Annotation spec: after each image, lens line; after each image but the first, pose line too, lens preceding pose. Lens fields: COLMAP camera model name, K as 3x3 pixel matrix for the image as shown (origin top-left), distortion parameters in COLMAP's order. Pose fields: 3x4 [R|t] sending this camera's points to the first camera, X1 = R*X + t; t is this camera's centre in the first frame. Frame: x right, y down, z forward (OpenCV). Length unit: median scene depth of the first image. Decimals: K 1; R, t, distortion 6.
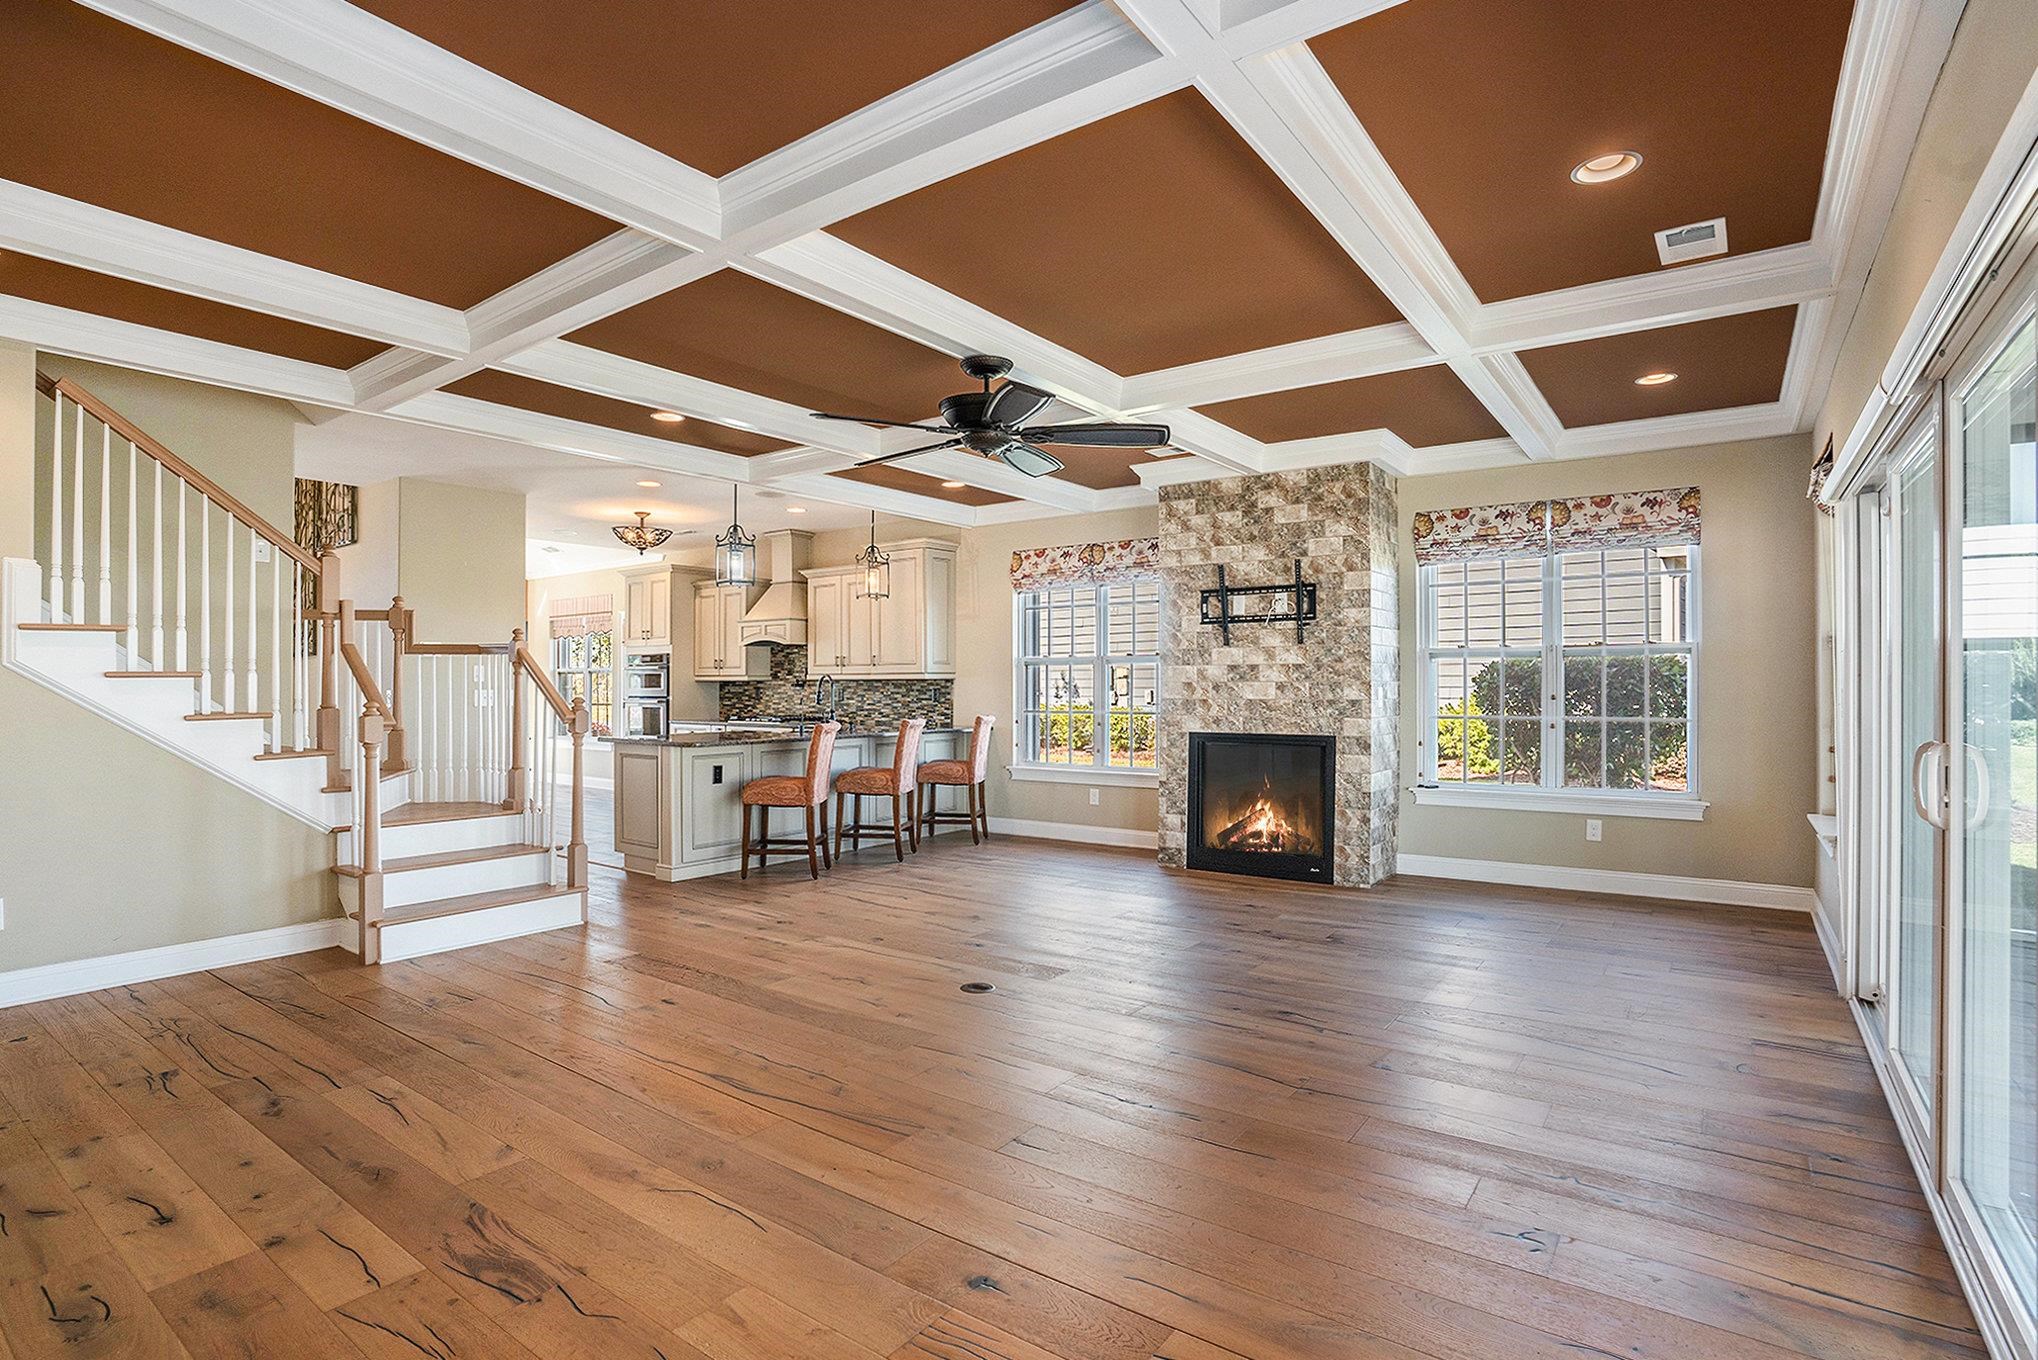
lens RADIAL K [[1020.5, 0, 1016.7], [0, 1020.5, 680.3], [0, 0, 1]] dist [-0.064297, 0.018662]
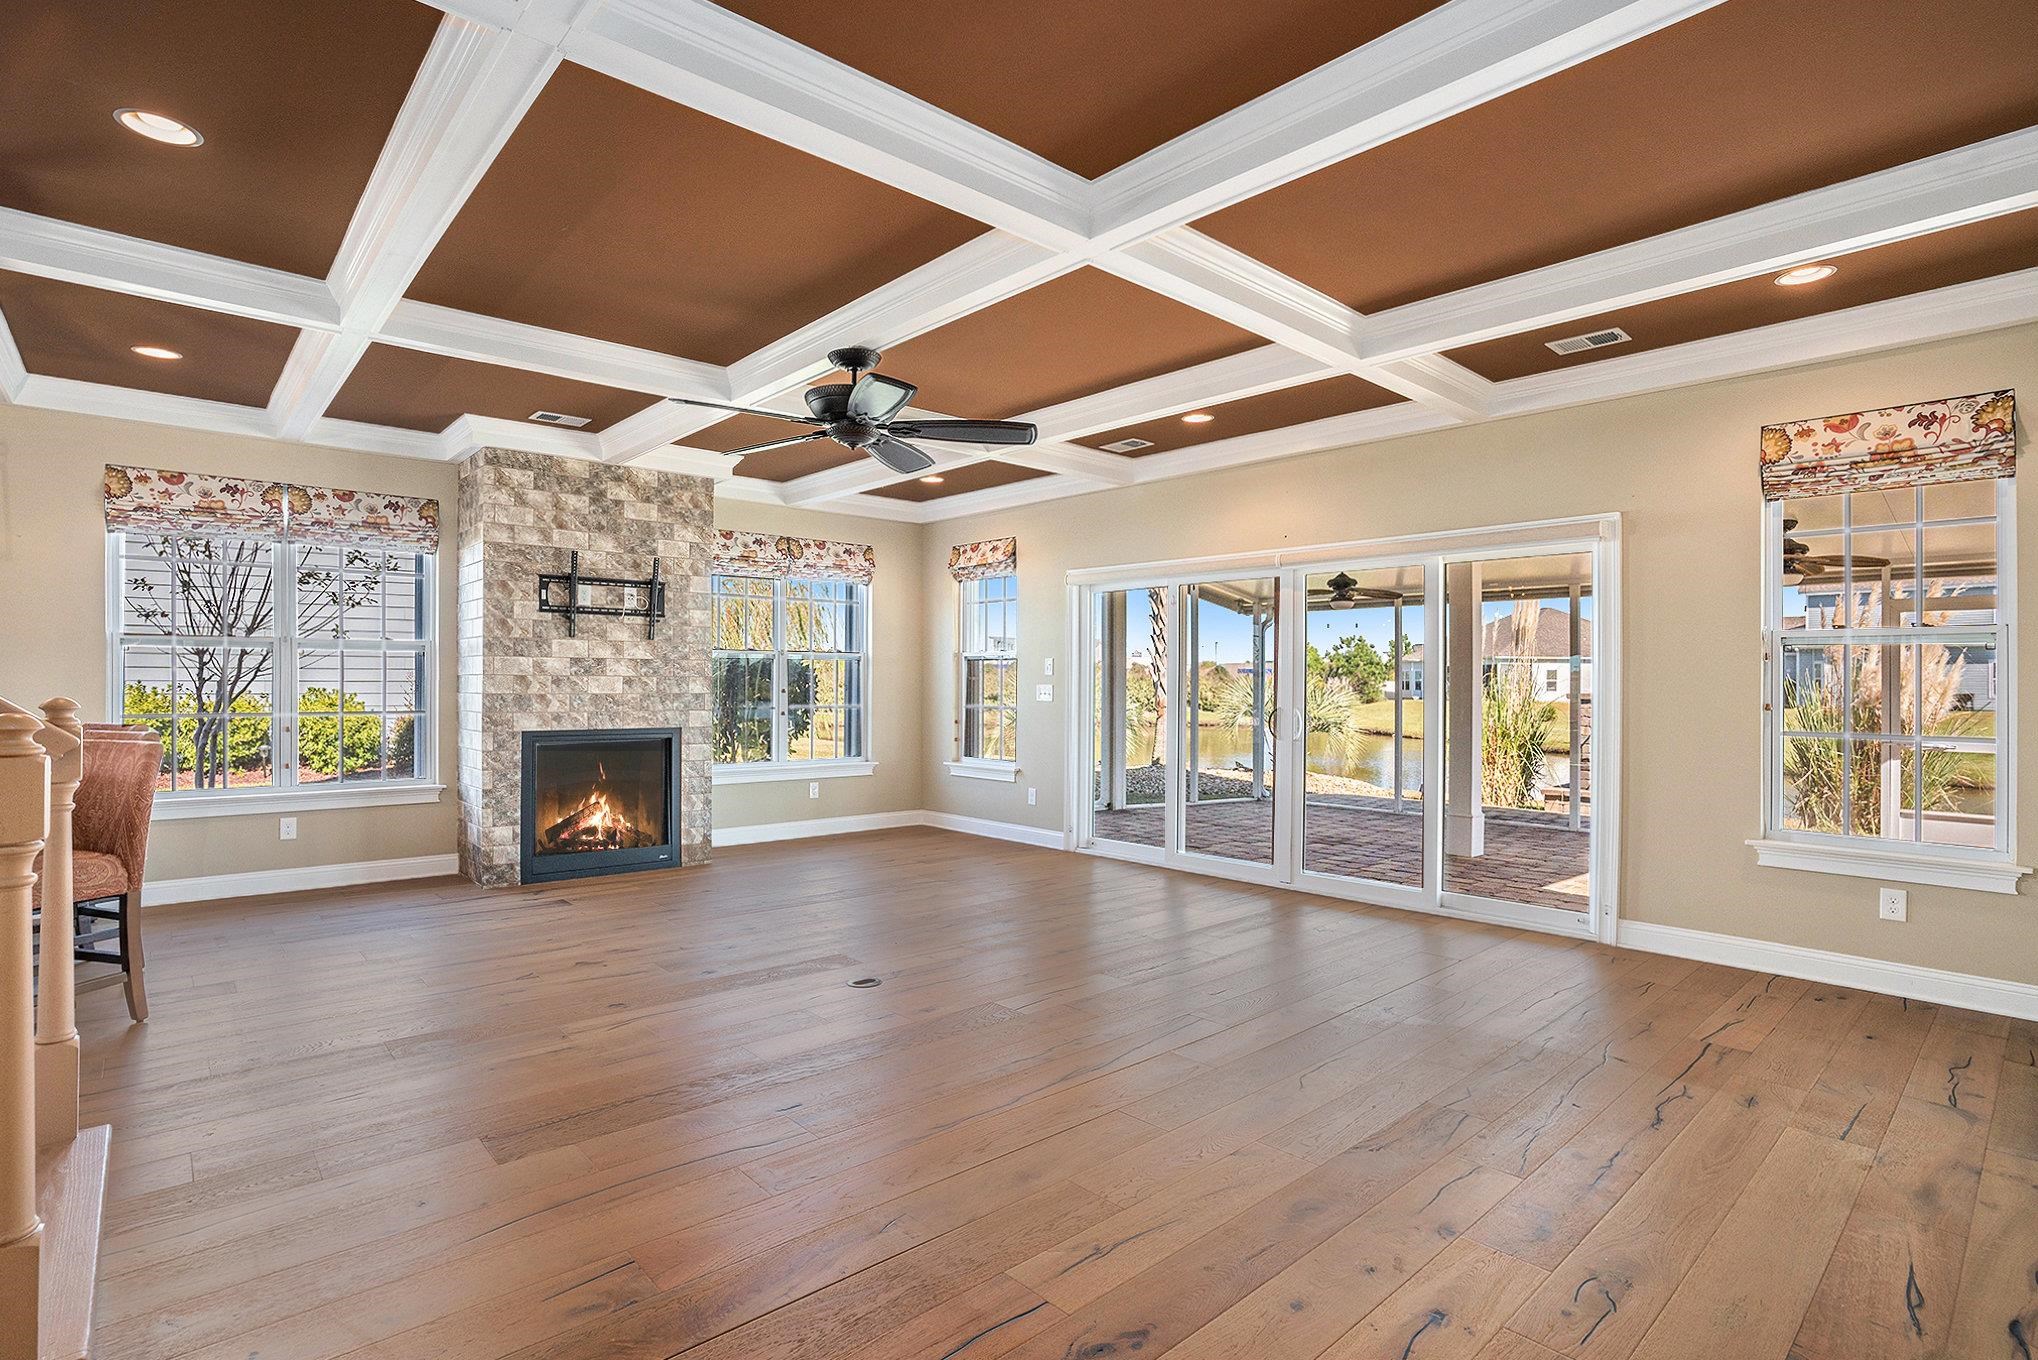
lens RADIAL K [[998.9, 0, 1008.9], [0, 998.9, 682.9], [0, 0, 1]] dist [-0.032466, 0.000782]
pose [[0.221630, 0.004901, 0.975118, -0.604975], [-0.009137, 0.999954, -0.002950, 0.007339], [-0.975088, -0.008256, 0.221665, 0.408821]]
